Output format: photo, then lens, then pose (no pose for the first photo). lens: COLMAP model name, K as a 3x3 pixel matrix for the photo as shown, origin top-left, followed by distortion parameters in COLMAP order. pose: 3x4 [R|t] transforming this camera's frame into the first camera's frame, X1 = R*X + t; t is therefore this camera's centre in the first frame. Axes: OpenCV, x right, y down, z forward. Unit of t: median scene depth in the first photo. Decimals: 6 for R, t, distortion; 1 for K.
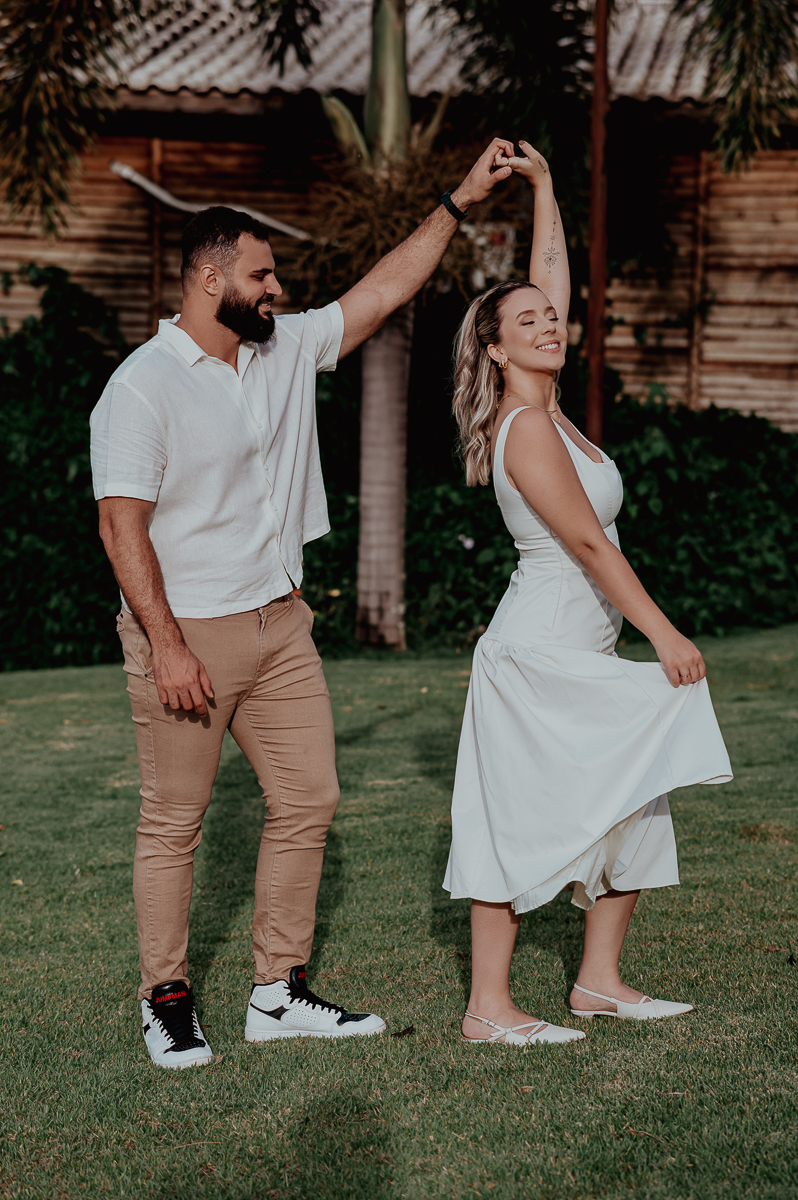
lens RADIAL K [[3089.3, 0, 402.5], [0, 3089.3, 613.5], [0, 0, 1]] dist [0.447375, 0.000000]
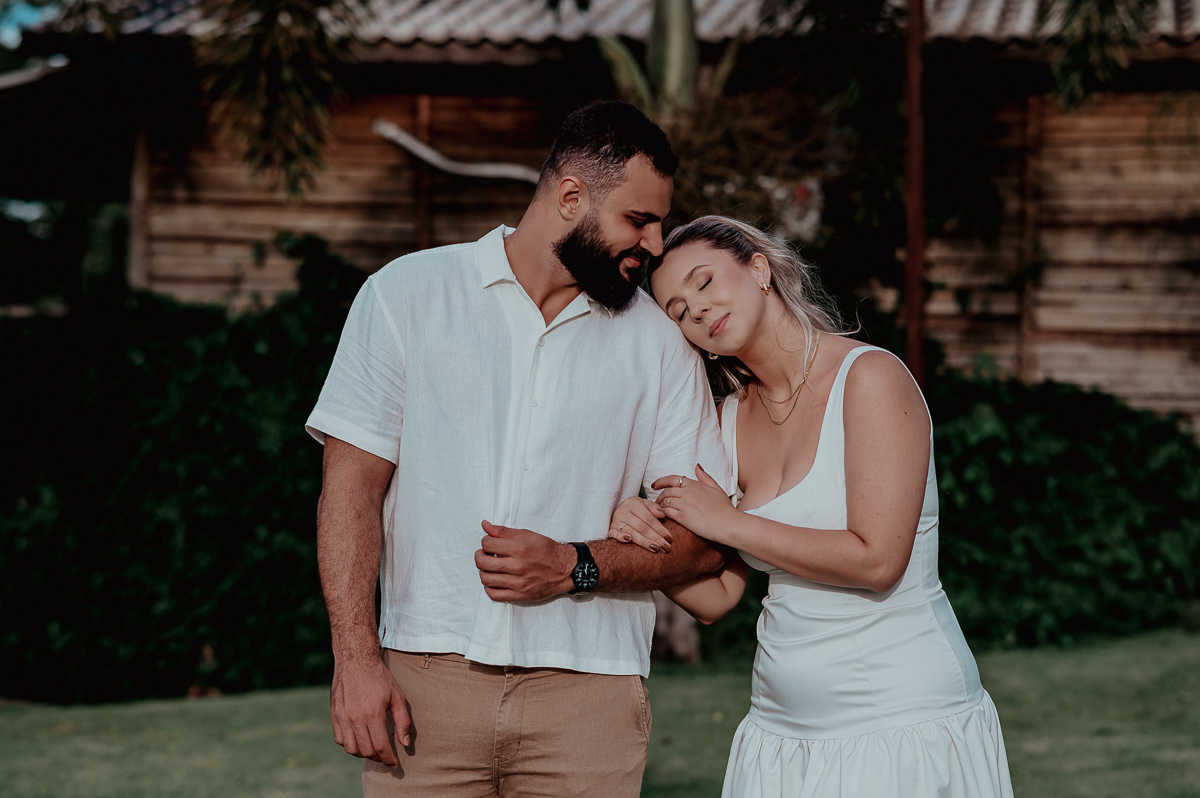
lens RADIAL K [[3089.3, 0, 603.7], [0, 3089.3, 399.2], [0, 0, 1]] dist [0.447375, 0.000000]
pose [[0.999228, -0.010596, -0.037827, 0.007083], [0.008128, 0.997865, -0.064809, -0.005046], [0.038433, 0.064452, 0.997180, 0.115844]]
